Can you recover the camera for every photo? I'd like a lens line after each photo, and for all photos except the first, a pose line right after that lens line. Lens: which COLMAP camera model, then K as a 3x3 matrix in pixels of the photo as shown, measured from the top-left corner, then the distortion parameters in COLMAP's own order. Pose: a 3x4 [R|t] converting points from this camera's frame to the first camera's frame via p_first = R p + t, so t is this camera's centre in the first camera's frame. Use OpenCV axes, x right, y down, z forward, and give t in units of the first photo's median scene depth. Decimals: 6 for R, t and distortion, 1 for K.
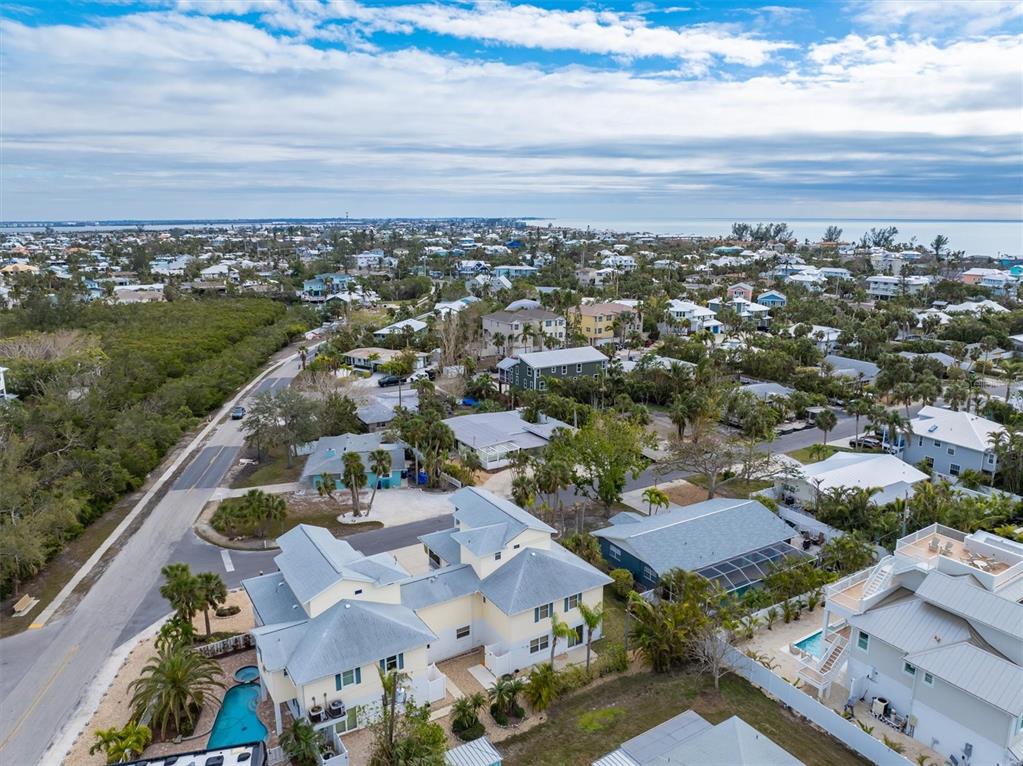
lens RADIAL K [[727.4, 0, 511.5], [0, 727.4, 383.0], [0, 0, 1]] dist [-0.010584, -0.002464]
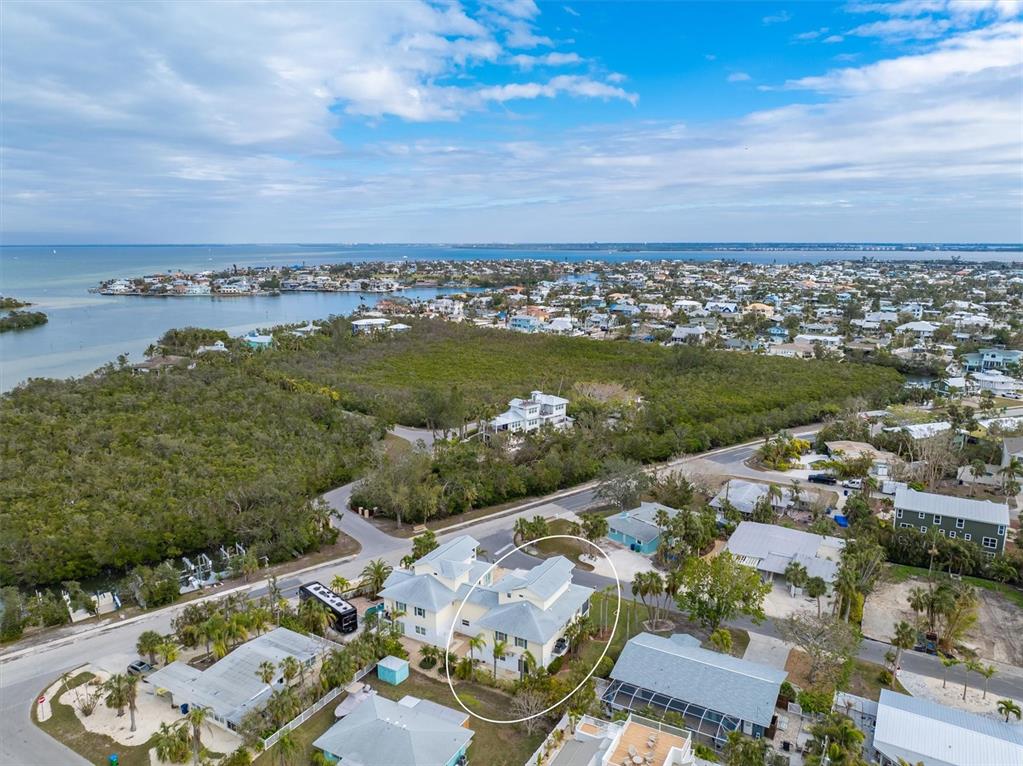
lens RADIAL K [[727.4, 0, 511.5], [0, 727.4, 383.0], [0, 0, 1]] dist [-0.010584, -0.002464]
pose [[0.483058, 0.174476, -0.858028, 0.842145], [-0.195332, 0.976723, 0.088643, -0.242501], [0.853522, 0.124780, 0.505895, 0.074908]]
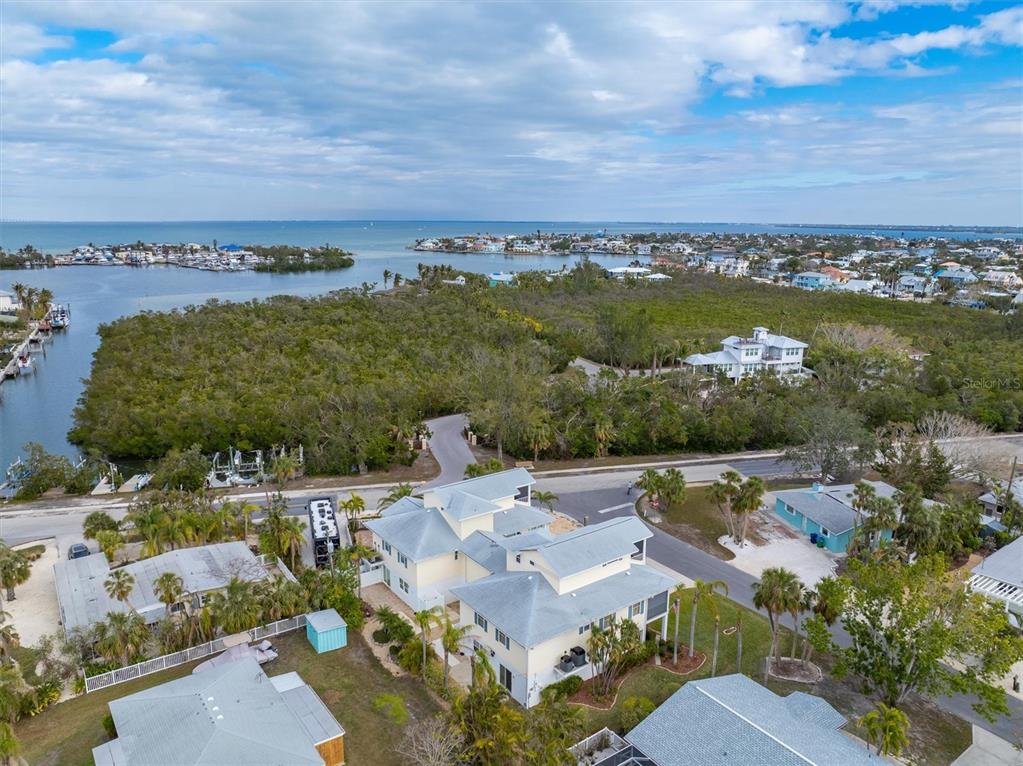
lens RADIAL K [[725.4, 0, 511.5], [0, 725.4, 383.0], [0, 0, 1]] dist [-0.039864, 0.000912]
pose [[0.070253, 0.222841, -0.972320, 0.575497], [-0.227789, 0.952558, 0.201853, -0.122805], [0.971173, 0.207304, 0.117681, 0.531520]]
